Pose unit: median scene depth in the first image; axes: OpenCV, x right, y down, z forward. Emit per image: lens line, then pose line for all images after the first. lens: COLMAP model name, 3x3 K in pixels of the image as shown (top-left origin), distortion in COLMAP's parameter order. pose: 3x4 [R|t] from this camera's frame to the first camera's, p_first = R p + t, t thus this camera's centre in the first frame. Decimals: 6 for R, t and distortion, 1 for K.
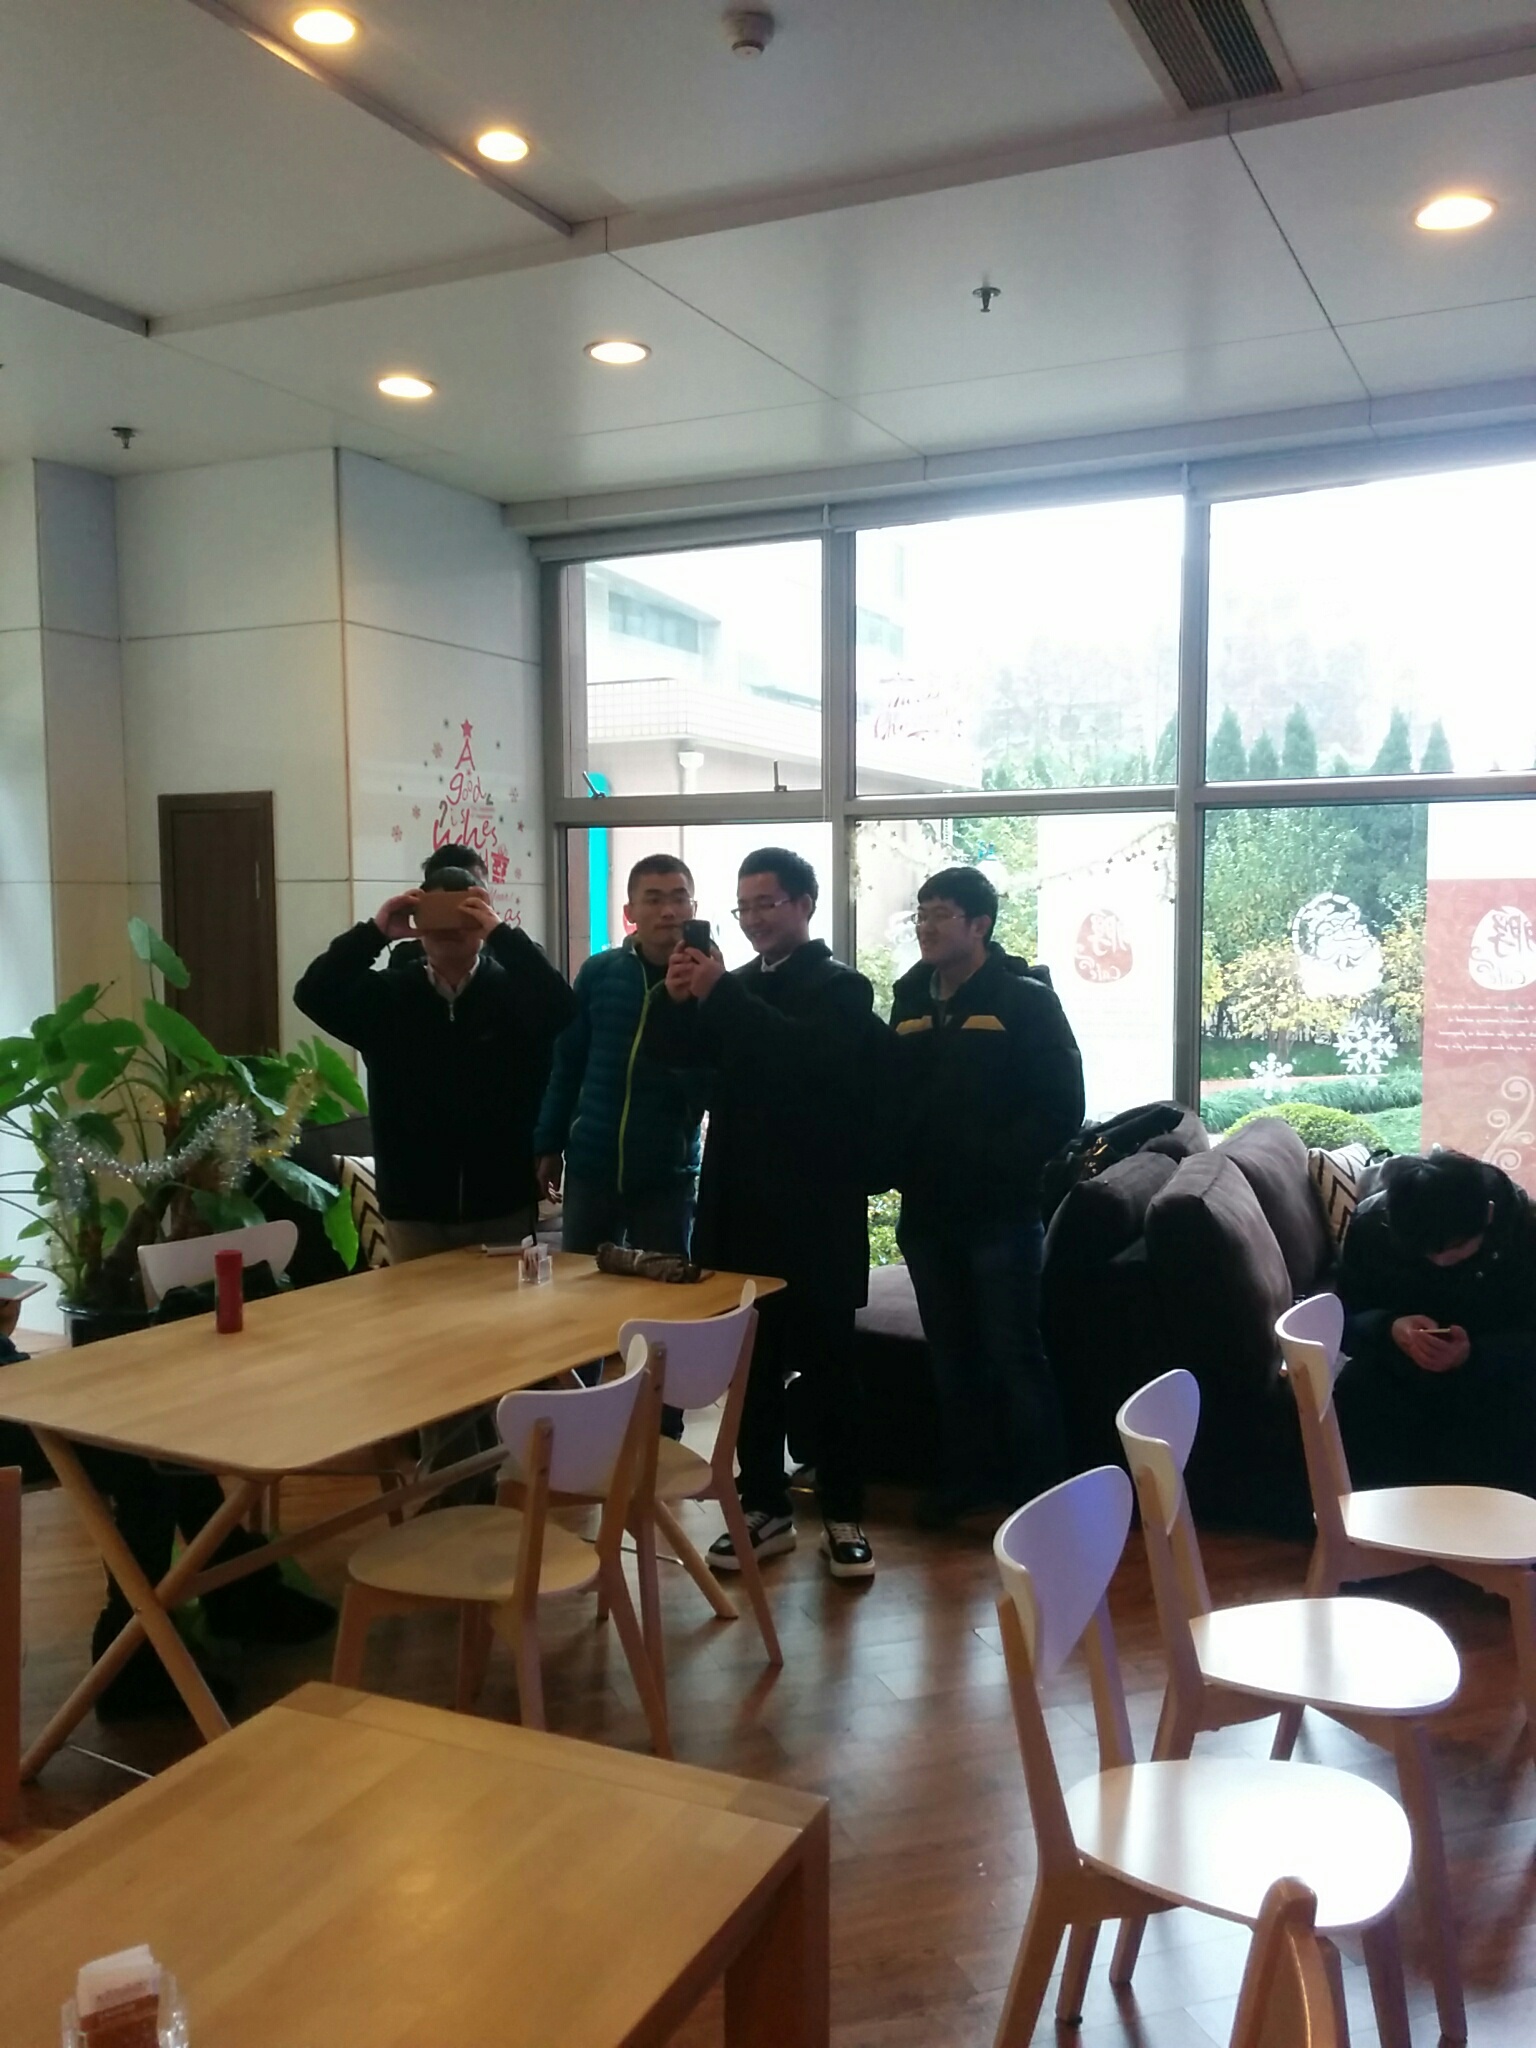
lens RADIAL K [[1822.5, 0, 779.3], [0, 1822.5, 1037.6], [0, 0, 1]] dist [0.071829, -0.005498]
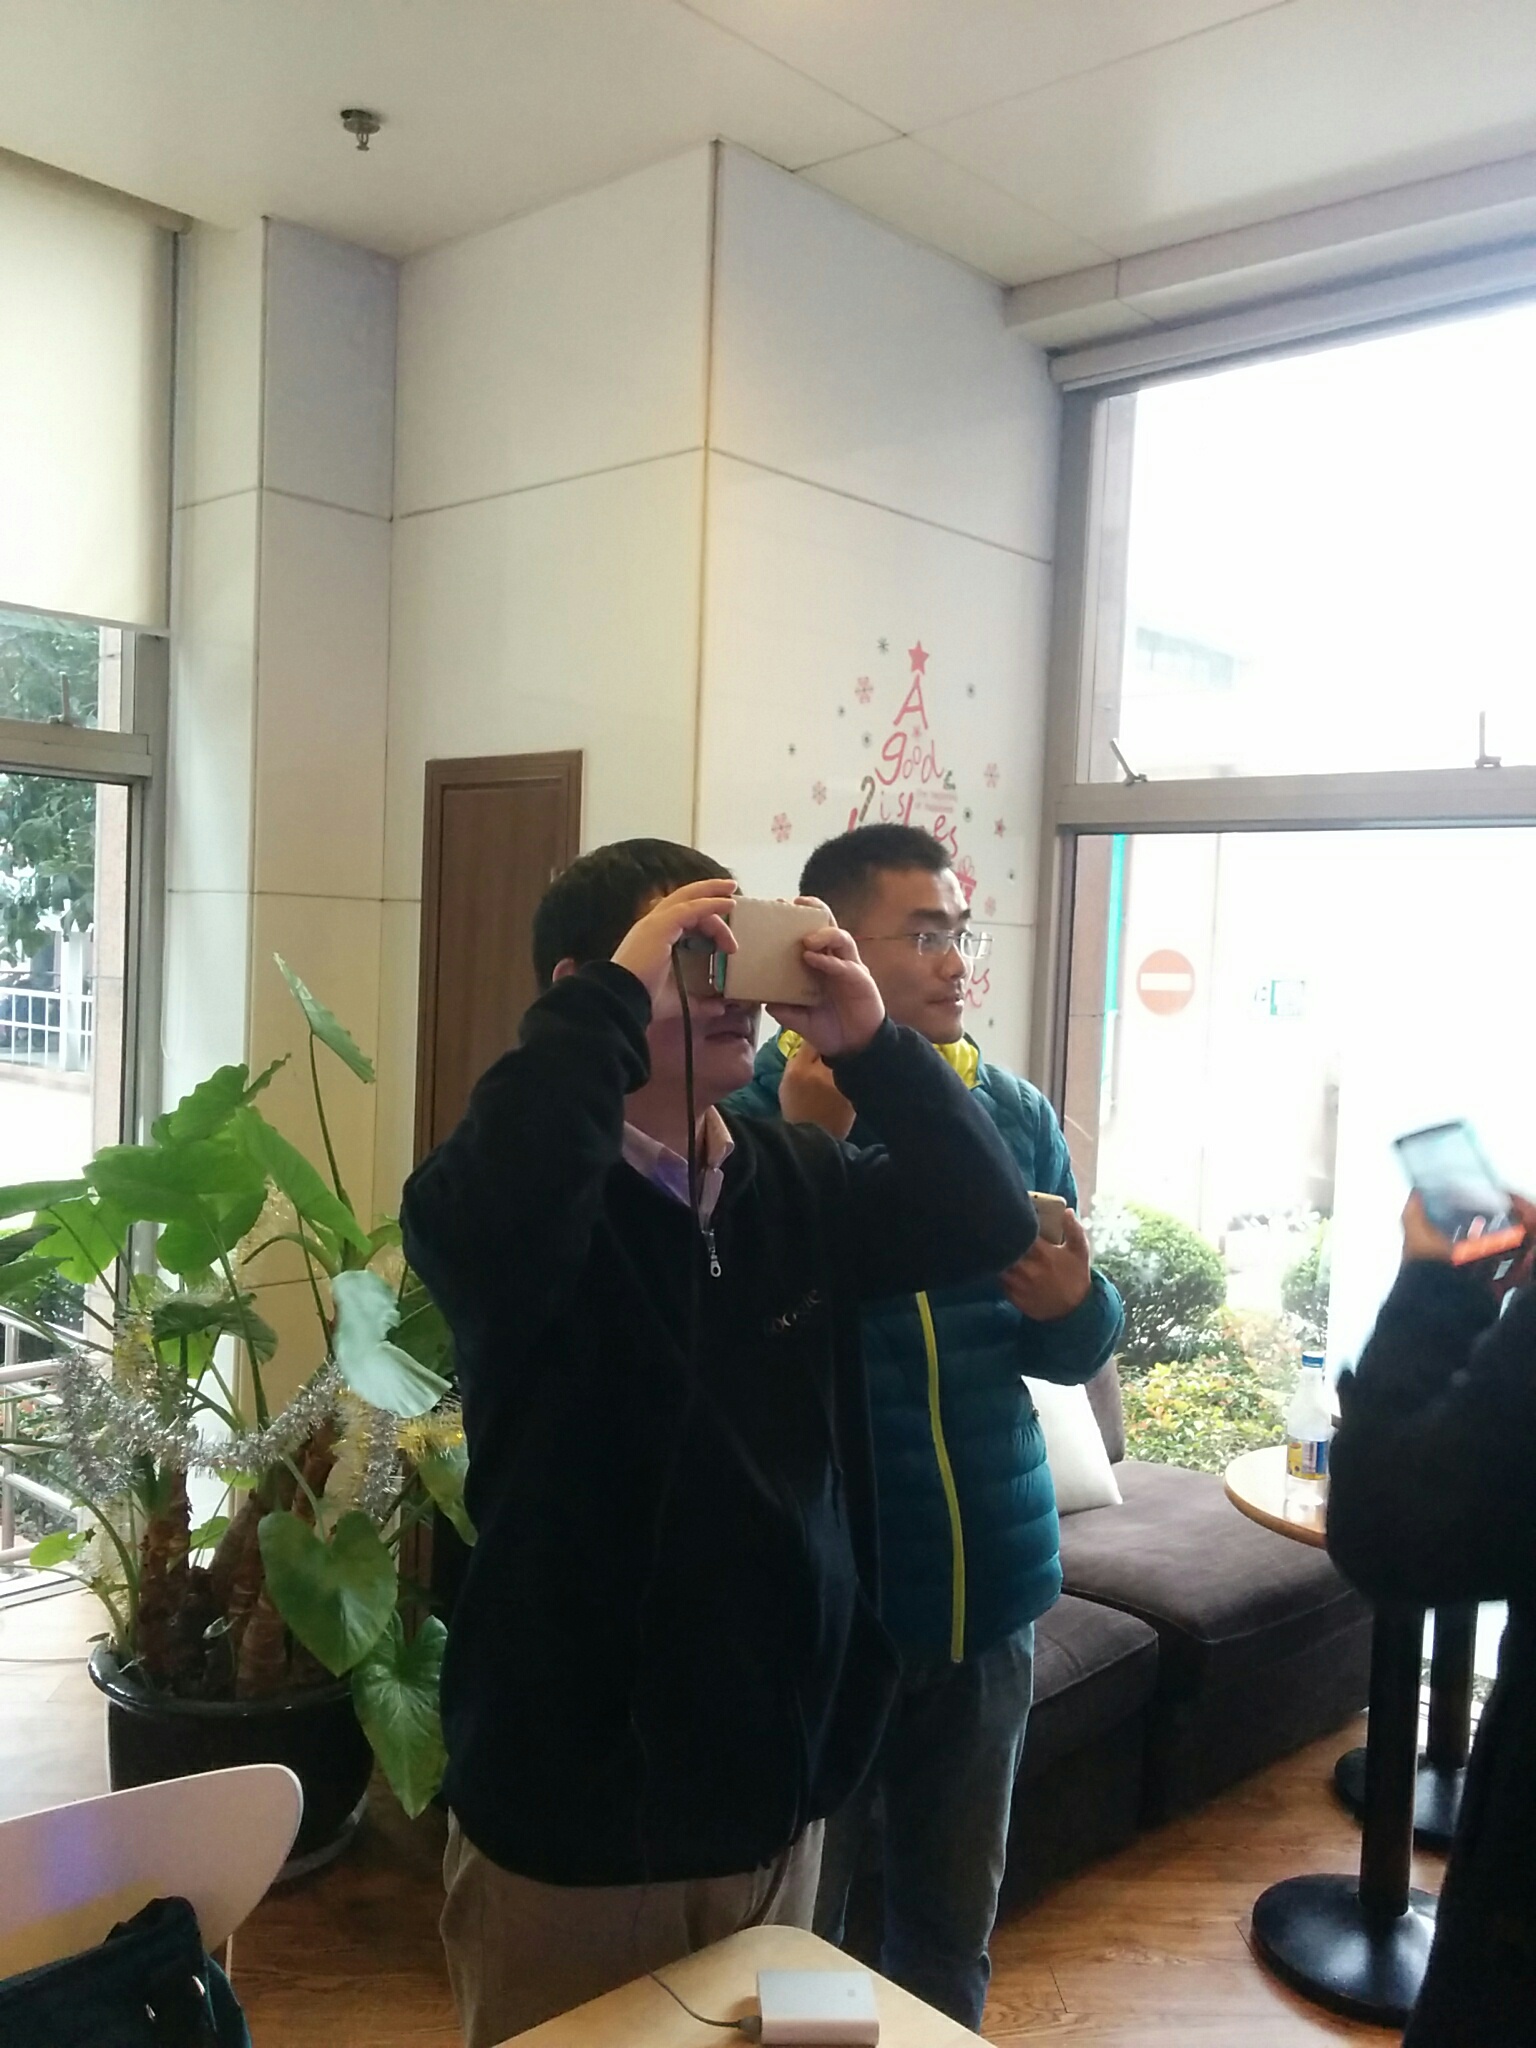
lens RADIAL K [[1822.5, 0, 751.7], [0, 1822.5, 1025.1], [0, 0, 1]] dist [0.071829, -0.005498]
pose [[0.958463, 0.053261, -0.280198, -0.050735], [-0.063039, 0.997672, -0.025994, -0.032017], [0.278162, 0.042578, 0.959590, 0.425046]]
